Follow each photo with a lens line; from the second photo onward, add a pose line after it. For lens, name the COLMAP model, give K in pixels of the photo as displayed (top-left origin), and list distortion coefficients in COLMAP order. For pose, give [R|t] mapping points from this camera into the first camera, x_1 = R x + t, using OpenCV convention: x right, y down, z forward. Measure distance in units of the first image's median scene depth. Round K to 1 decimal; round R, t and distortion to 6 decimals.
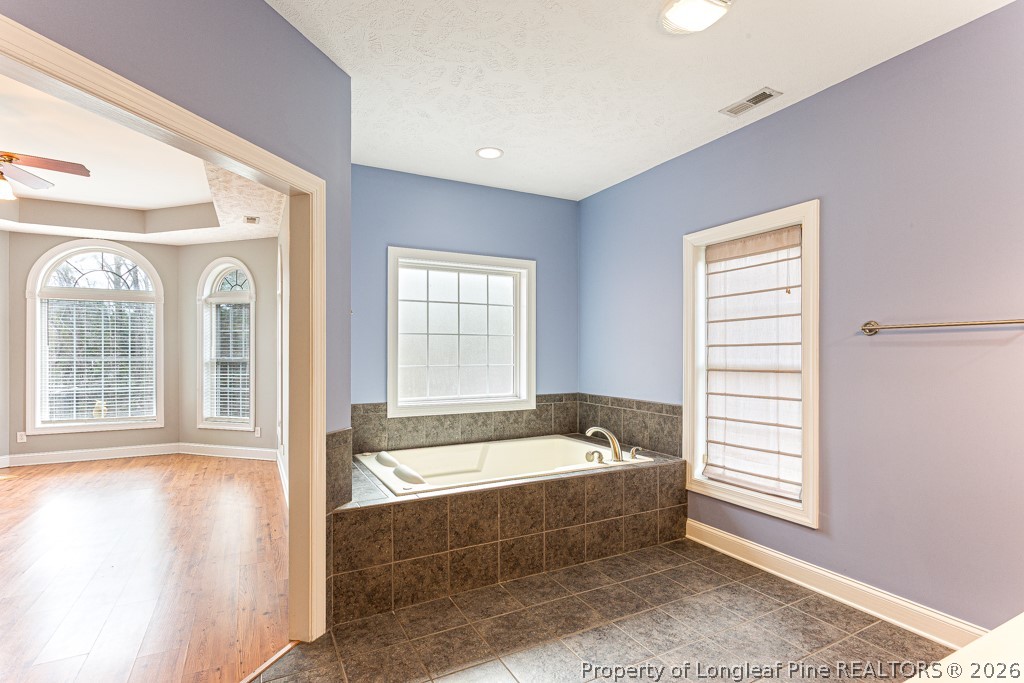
lens RADIAL K [[496.6, 0, 513.0], [0, 496.6, 350.0], [0, 0, 1]] dist [-0.001481, 0.002991]
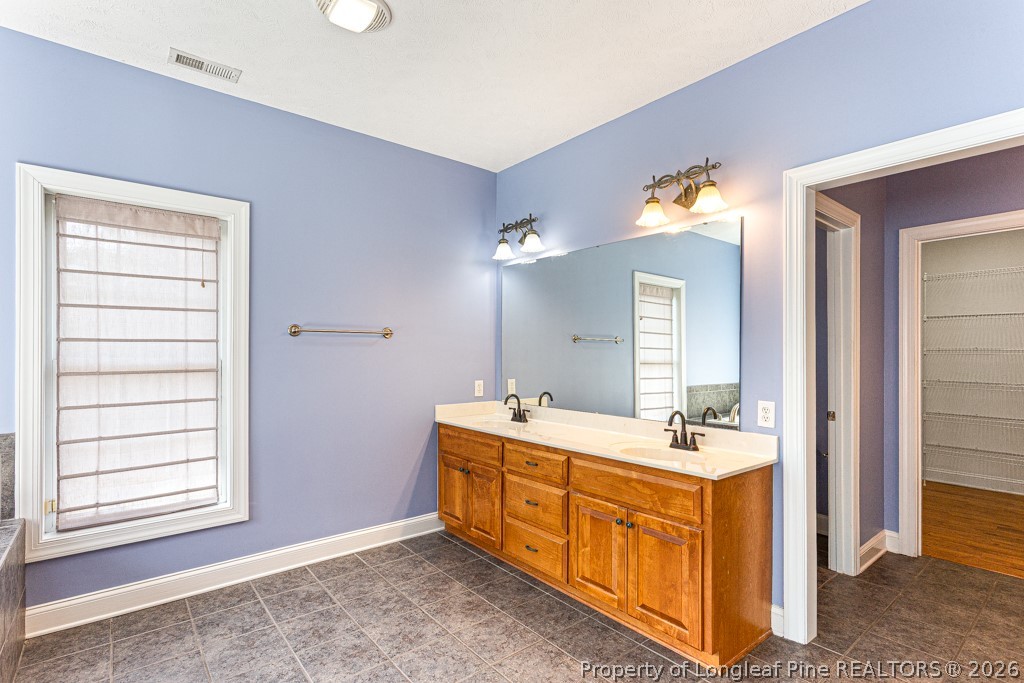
lens RADIAL K [[496.6, 0, 514.5], [0, 496.6, 351.8], [0, 0, 1]] dist [-0.001481, 0.002991]
pose [[-0.204741, 0.004742, 0.978805, -0.481993], [-0.006310, 0.999961, -0.006165, 0.010571], [-0.978796, -0.007439, -0.204703, 0.620151]]
